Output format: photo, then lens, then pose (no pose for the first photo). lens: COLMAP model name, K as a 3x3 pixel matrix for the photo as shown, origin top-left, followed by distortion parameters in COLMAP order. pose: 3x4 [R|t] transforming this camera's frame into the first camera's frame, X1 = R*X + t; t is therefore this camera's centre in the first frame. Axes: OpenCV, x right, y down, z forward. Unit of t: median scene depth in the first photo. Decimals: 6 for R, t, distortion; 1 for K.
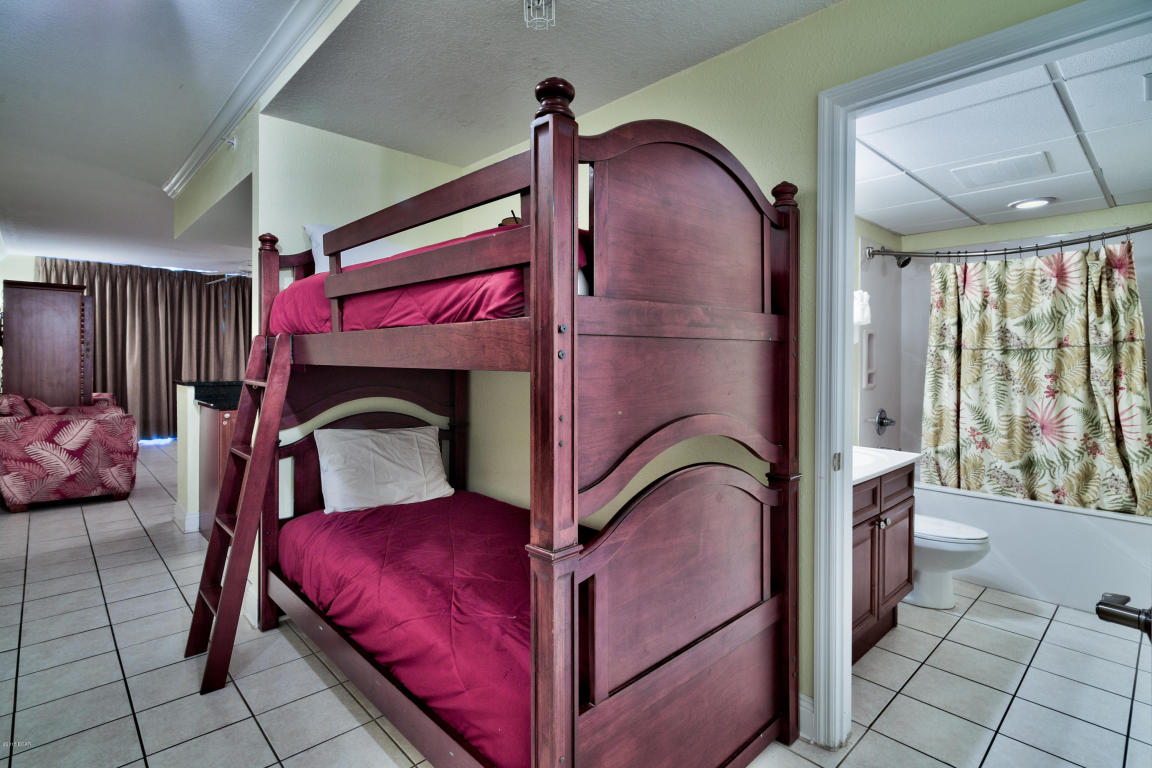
lens RADIAL K [[559.6, 0, 587.7], [0, 559.6, 359.0], [0, 0, 1]] dist [0.022602, 0.000549]
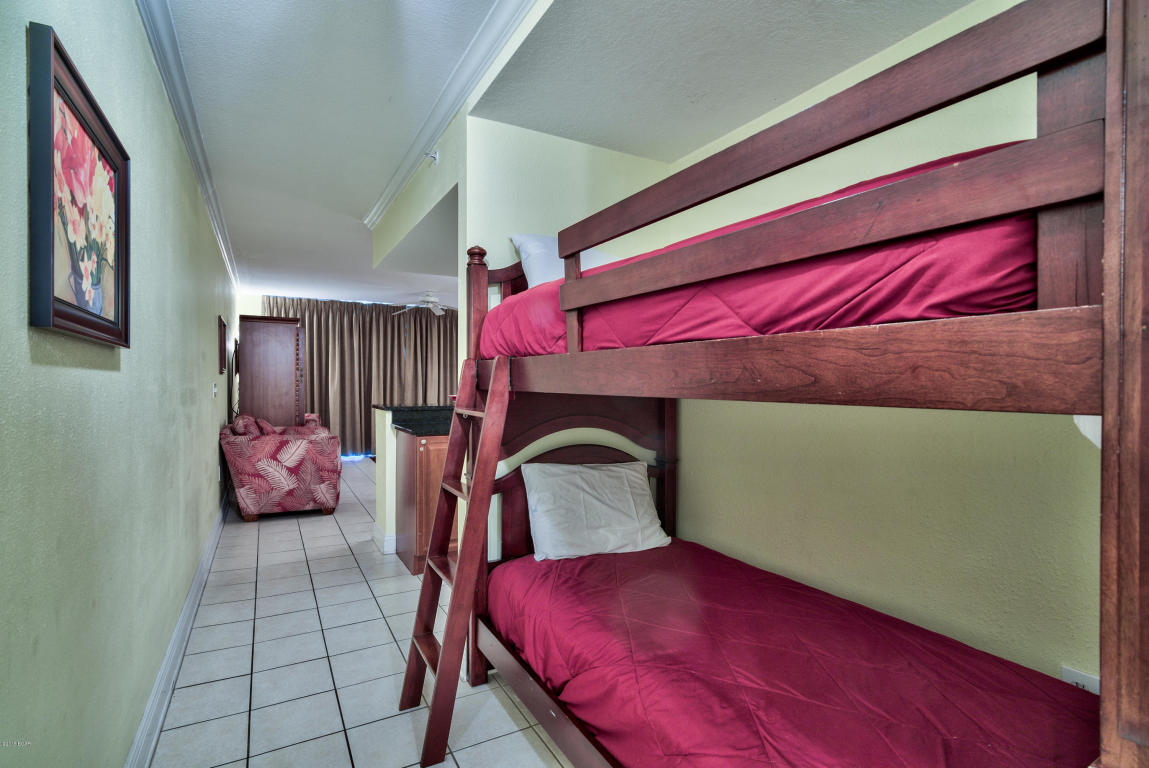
lens RADIAL K [[578.8, 0, 617.9], [0, 578.8, 383.5], [0, 0, 1]] dist [0.023012, 0.000183]
pose [[0.975677, -0.001056, -0.219209, -0.133945], [0.001142, 0.999999, 0.000263, -0.002183], [0.219209, -0.000506, 0.975678, 0.134719]]
